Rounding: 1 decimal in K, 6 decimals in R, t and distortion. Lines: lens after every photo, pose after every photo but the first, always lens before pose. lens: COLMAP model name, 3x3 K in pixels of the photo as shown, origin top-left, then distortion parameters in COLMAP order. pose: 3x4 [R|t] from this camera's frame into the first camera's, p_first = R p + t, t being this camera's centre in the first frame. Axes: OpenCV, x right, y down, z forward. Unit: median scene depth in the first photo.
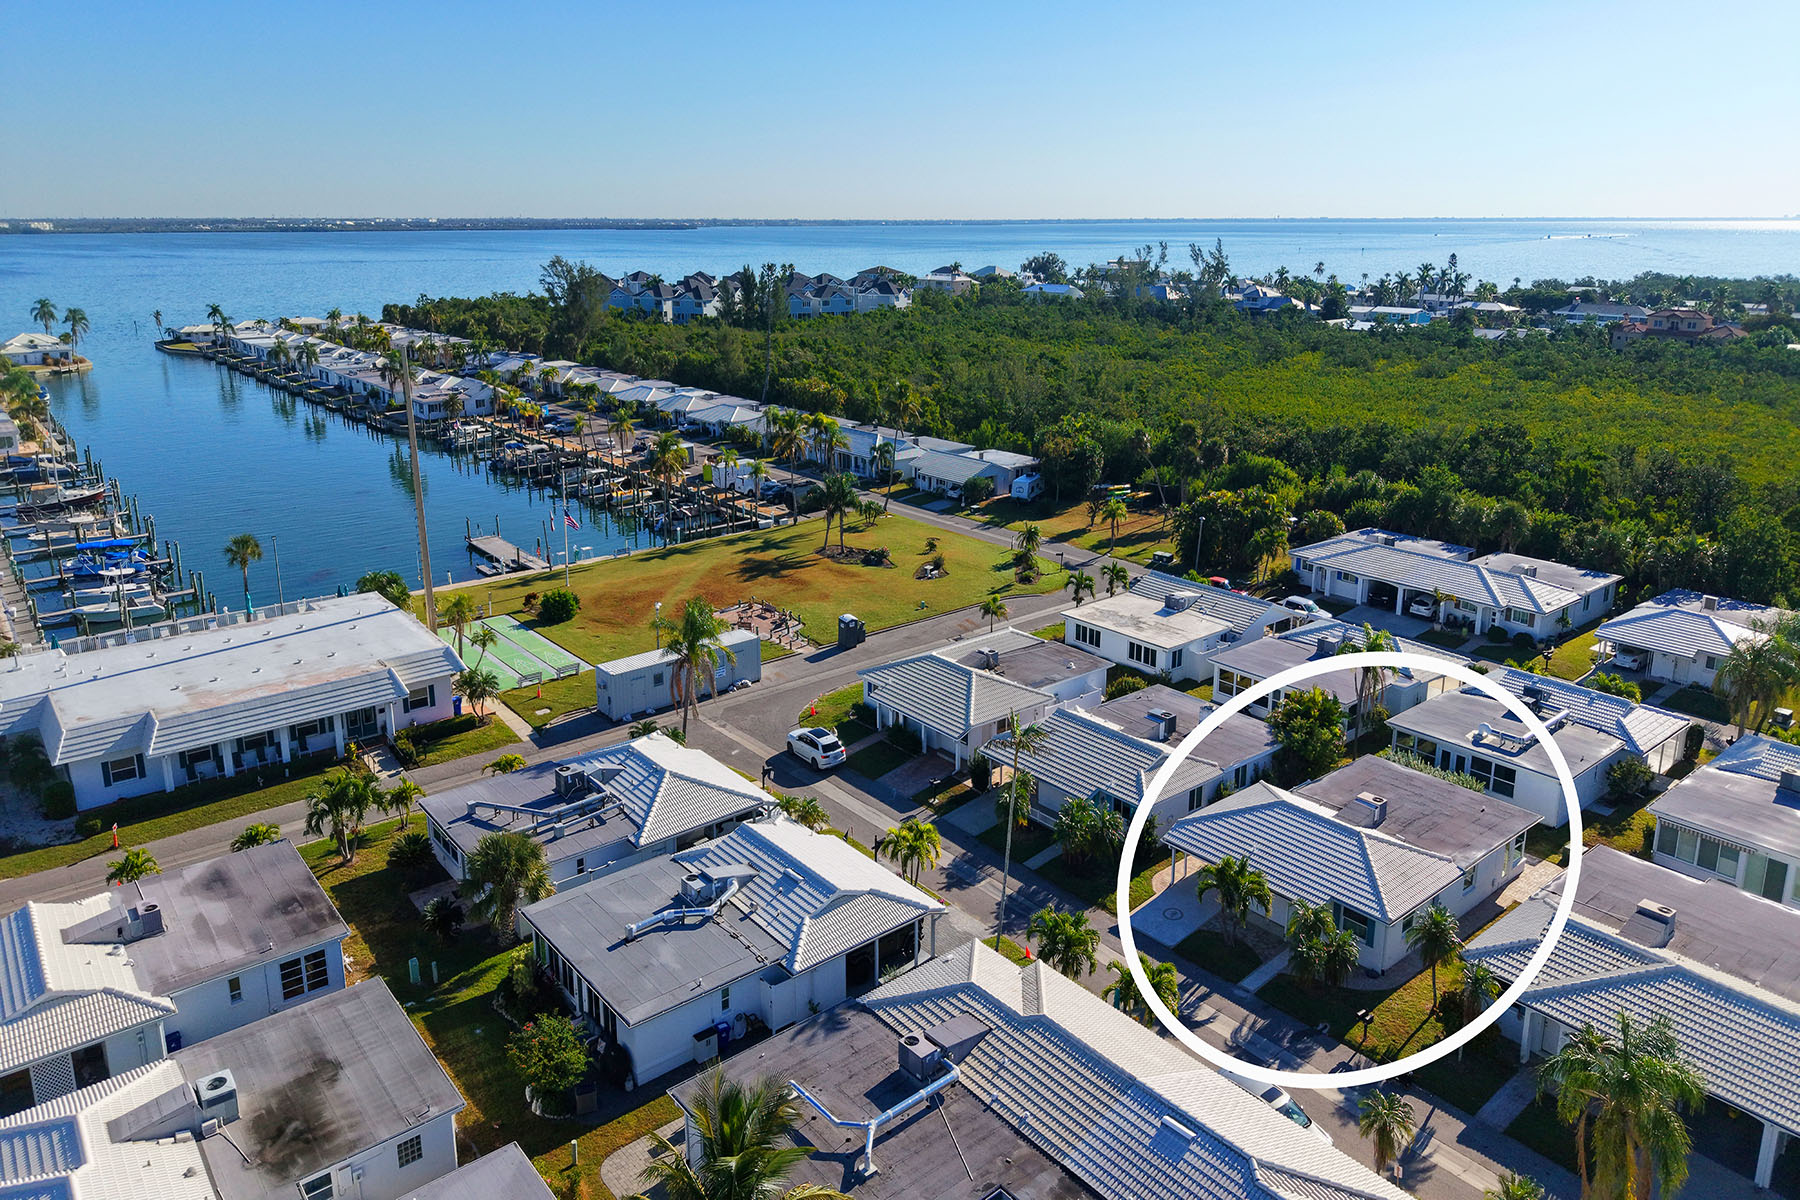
lens RADIAL K [[1176.7, 0, 900.0], [0, 1176.7, 600.0], [0, 0, 1]] dist [0.035964, -0.042722]
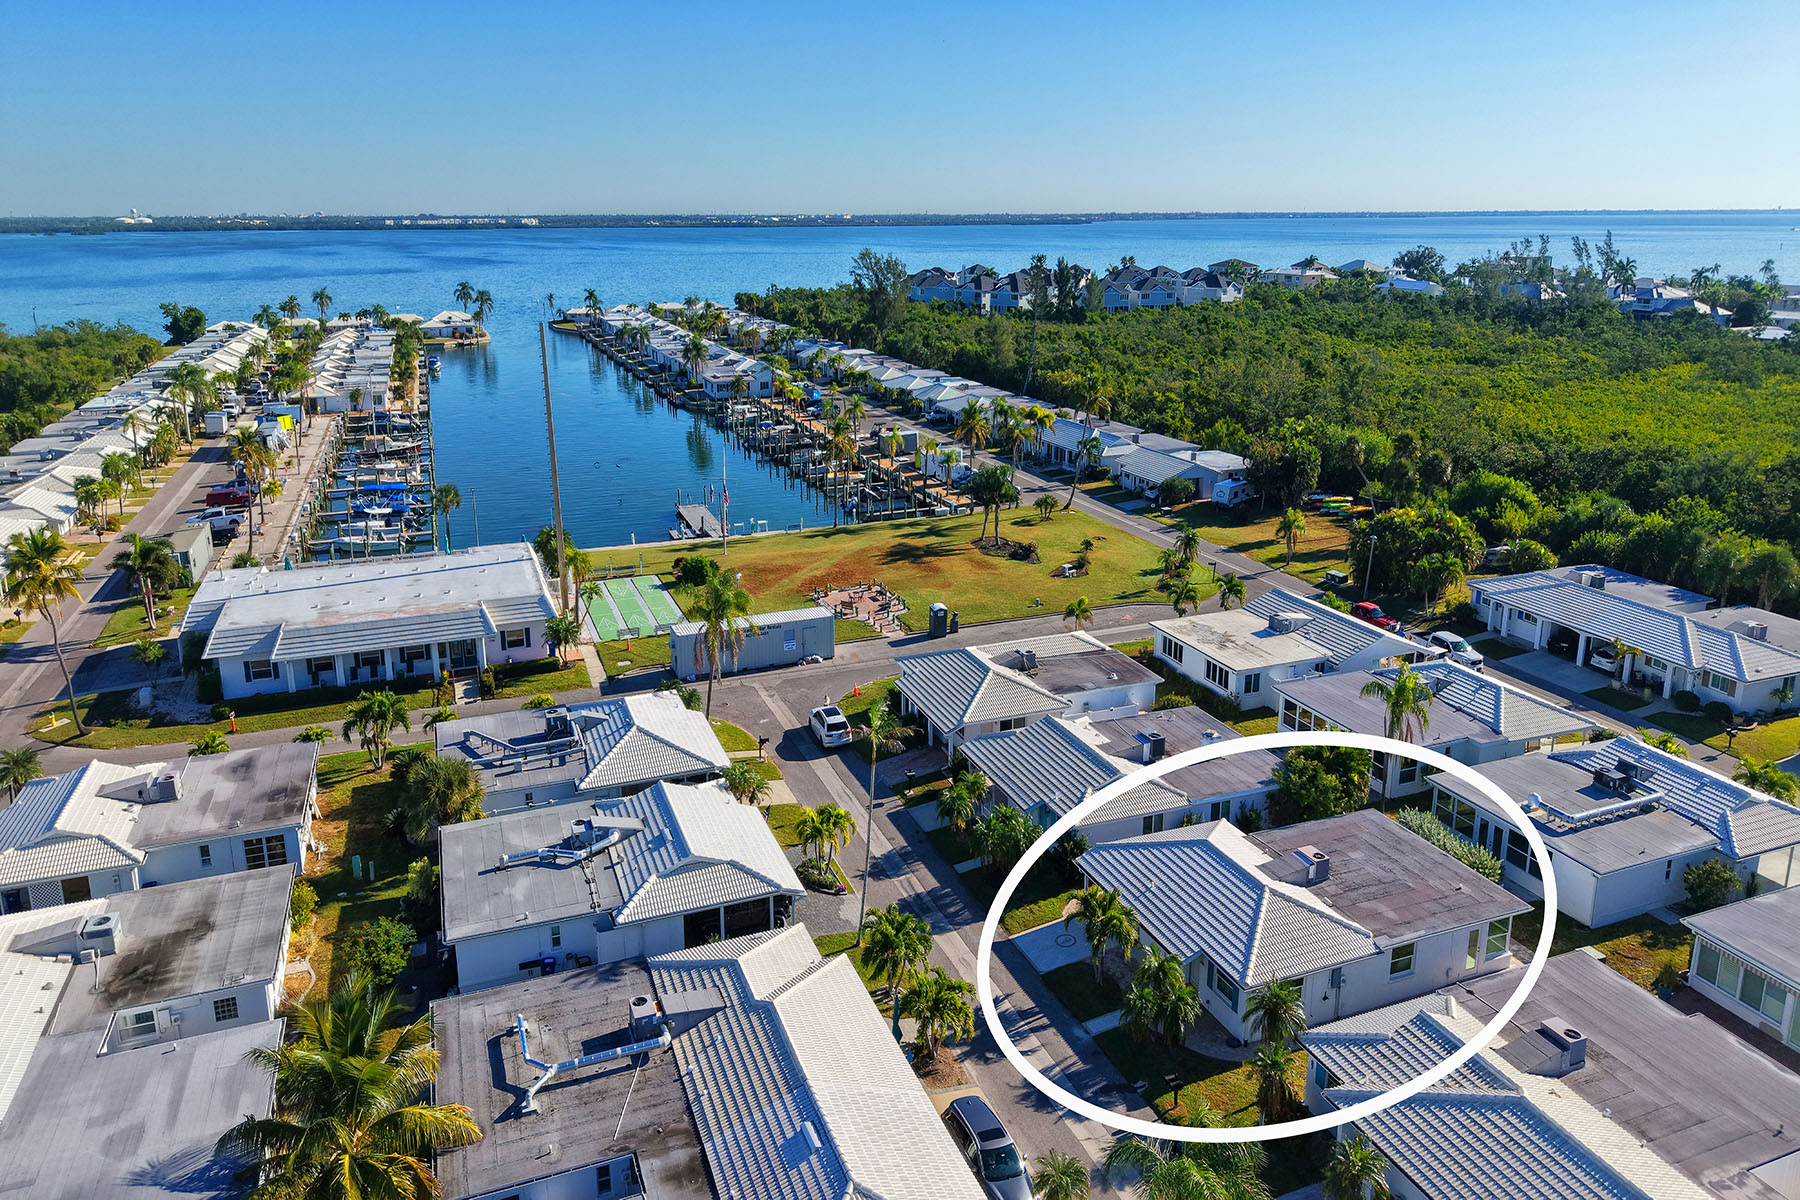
lens RADIAL K [[1176.7, 0, 900.0], [0, 1176.7, 600.0], [0, 0, 1]] dist [0.035964, -0.042722]
pose [[0.950418, 0.093643, -0.296541, 0.218007], [-0.092361, 0.995556, 0.018364, -0.005681], [0.296943, 0.009935, 0.954843, 0.037401]]
